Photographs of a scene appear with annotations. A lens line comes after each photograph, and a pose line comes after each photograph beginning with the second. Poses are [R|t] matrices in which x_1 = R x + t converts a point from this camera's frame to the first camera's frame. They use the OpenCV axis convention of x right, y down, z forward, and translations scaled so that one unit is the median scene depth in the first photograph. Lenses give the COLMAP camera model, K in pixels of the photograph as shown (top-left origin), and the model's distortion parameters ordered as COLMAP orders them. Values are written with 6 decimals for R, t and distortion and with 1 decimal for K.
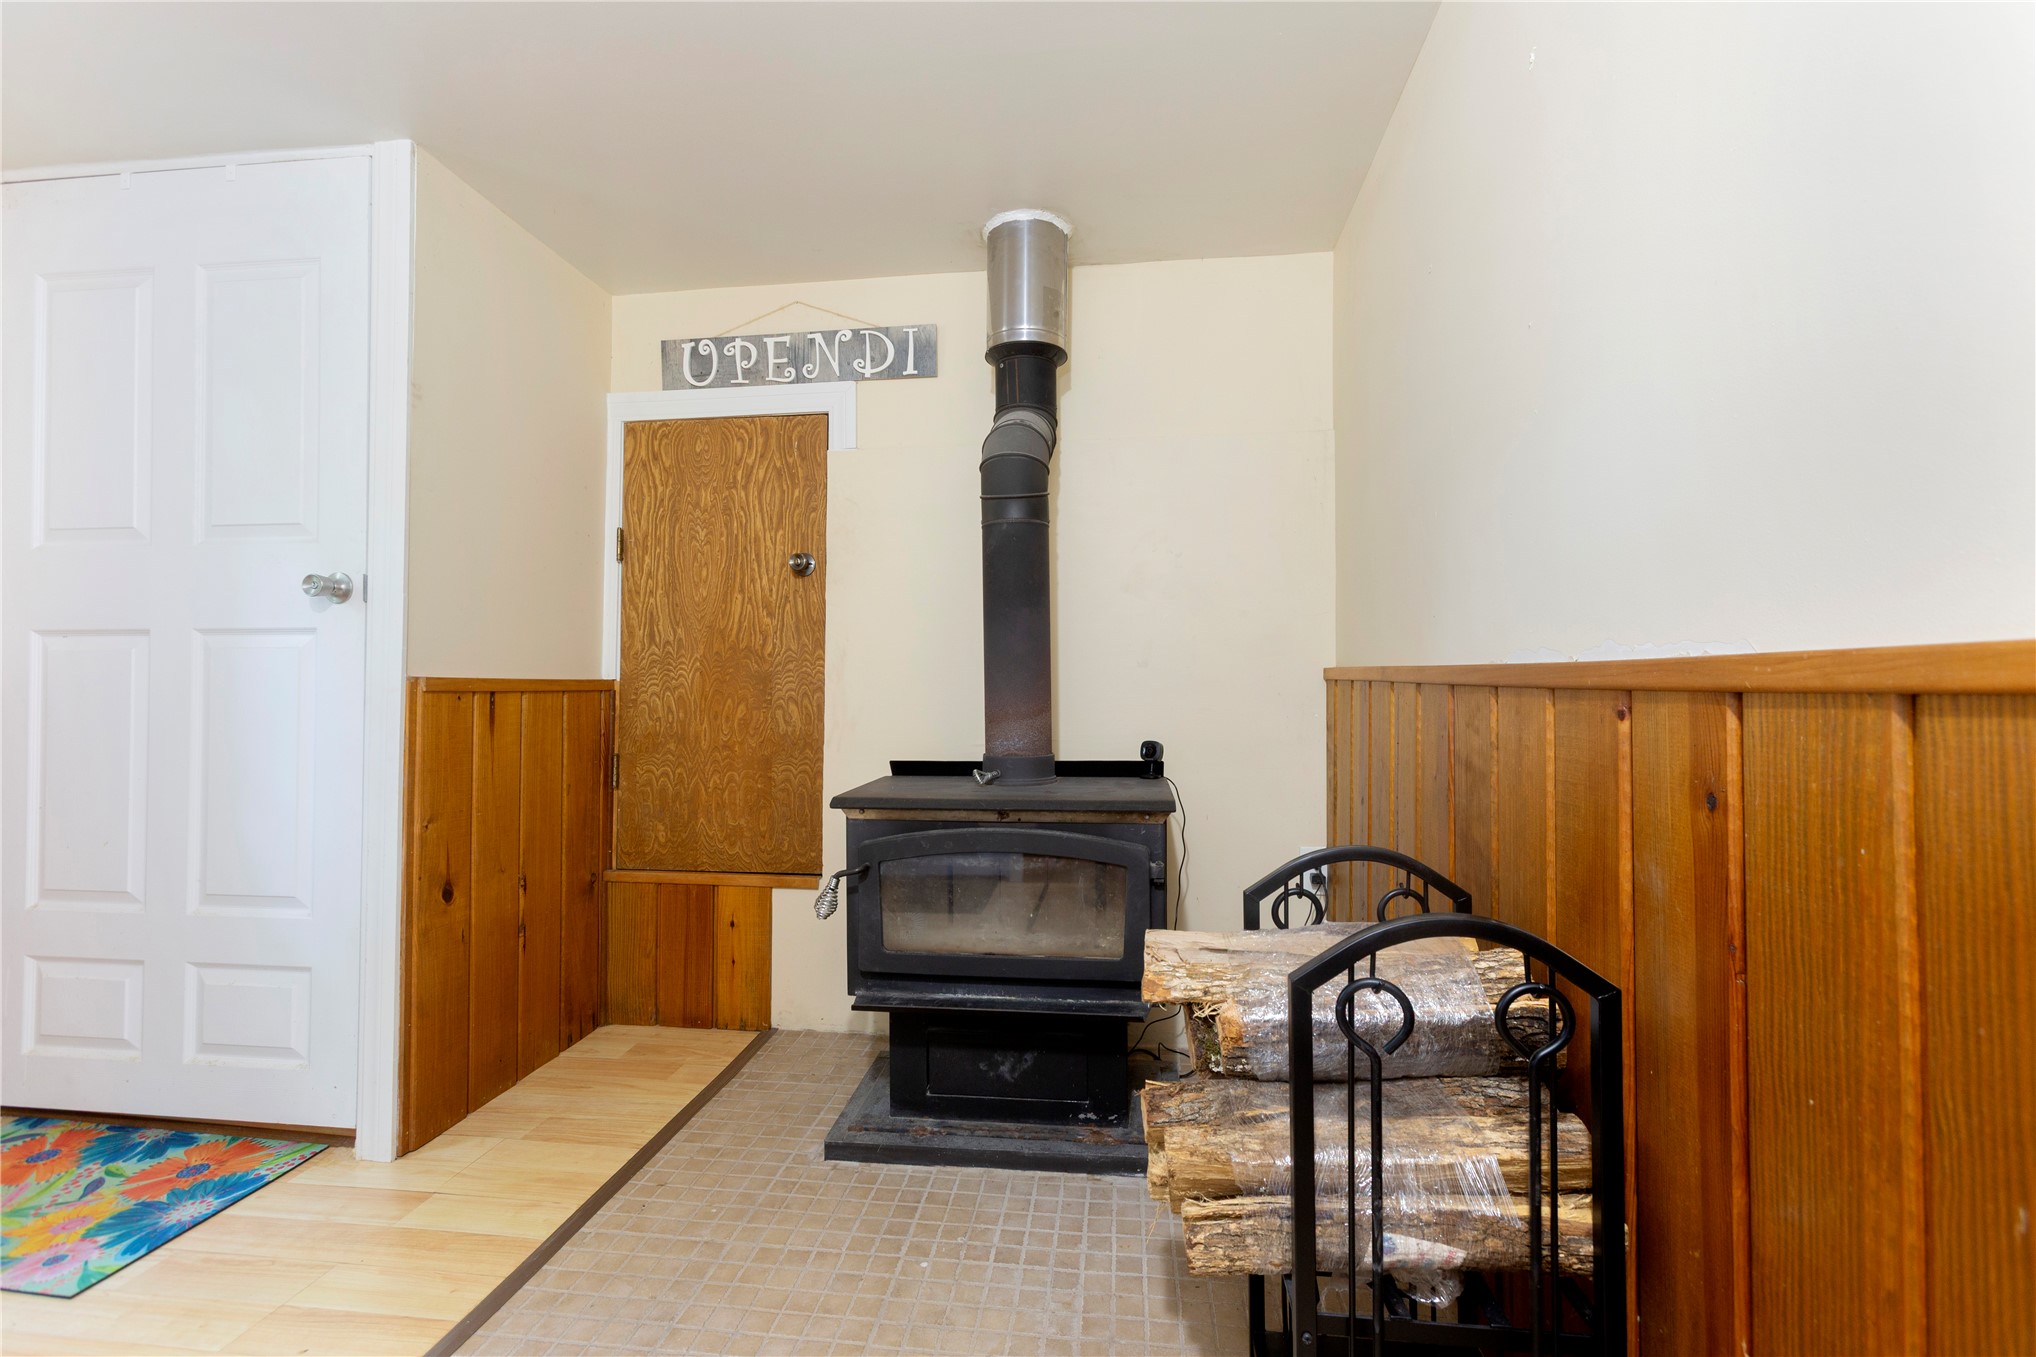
lens RADIAL K [[911.0, 0, 1018.5], [0, 911.0, 672.0], [0, 0, 1]] dist [-0.022288, 0.014906]
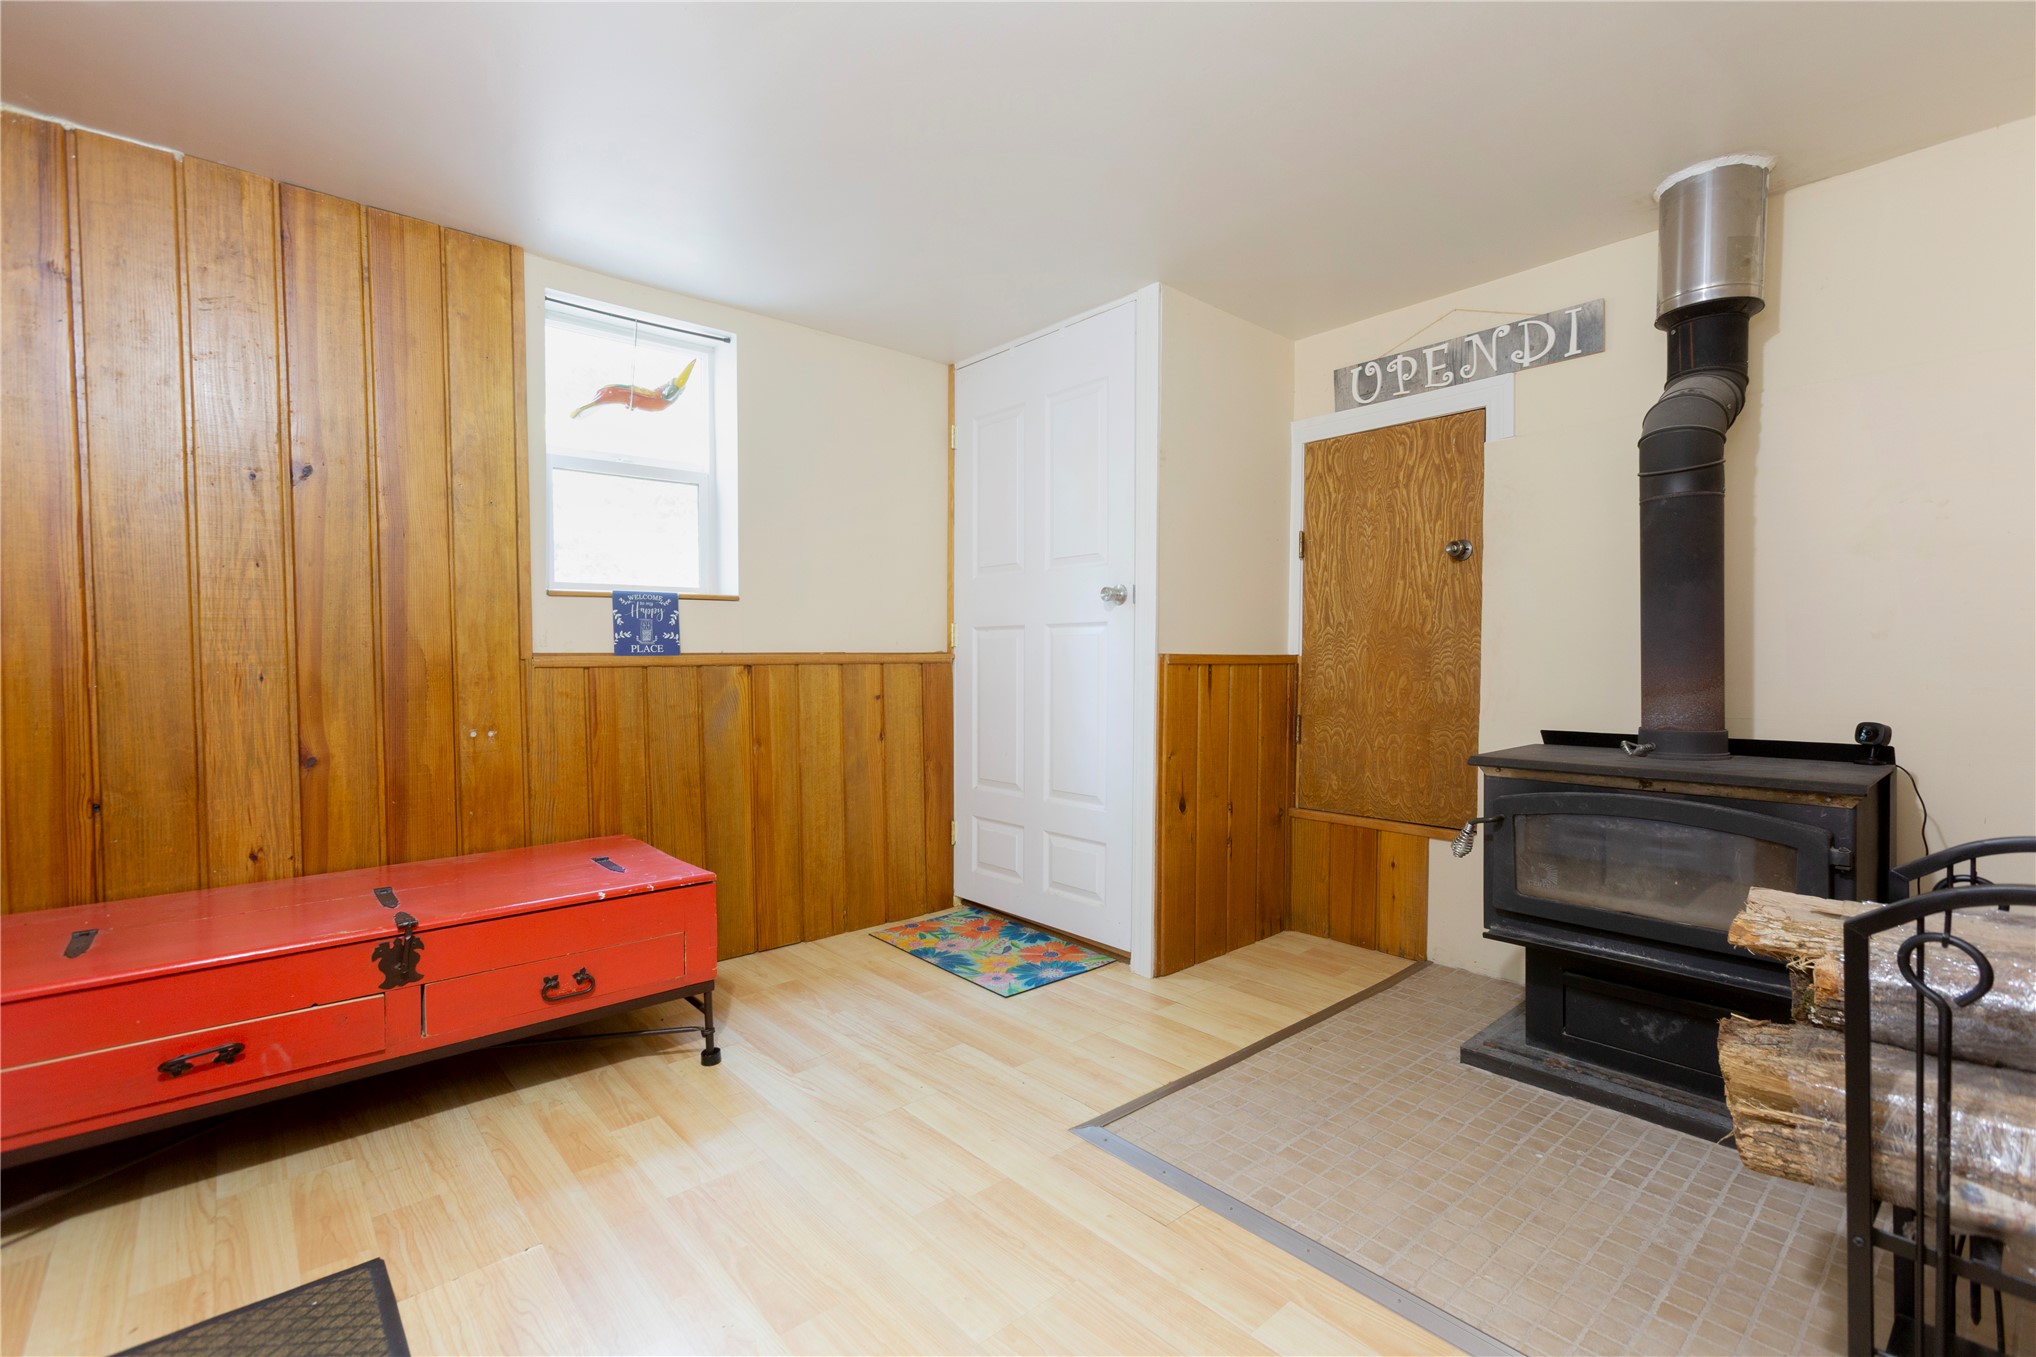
lens RADIAL K [[921.2, 0, 1018.0], [0, 921.2, 678.5], [0, 0, 1]] dist [-0.014932, 0.025667]
pose [[0.746486, 0.014804, -0.665236, 0.123719], [0.009351, 0.999420, 0.032734, -0.004755], [0.665335, -0.030656, 0.745915, -0.223222]]
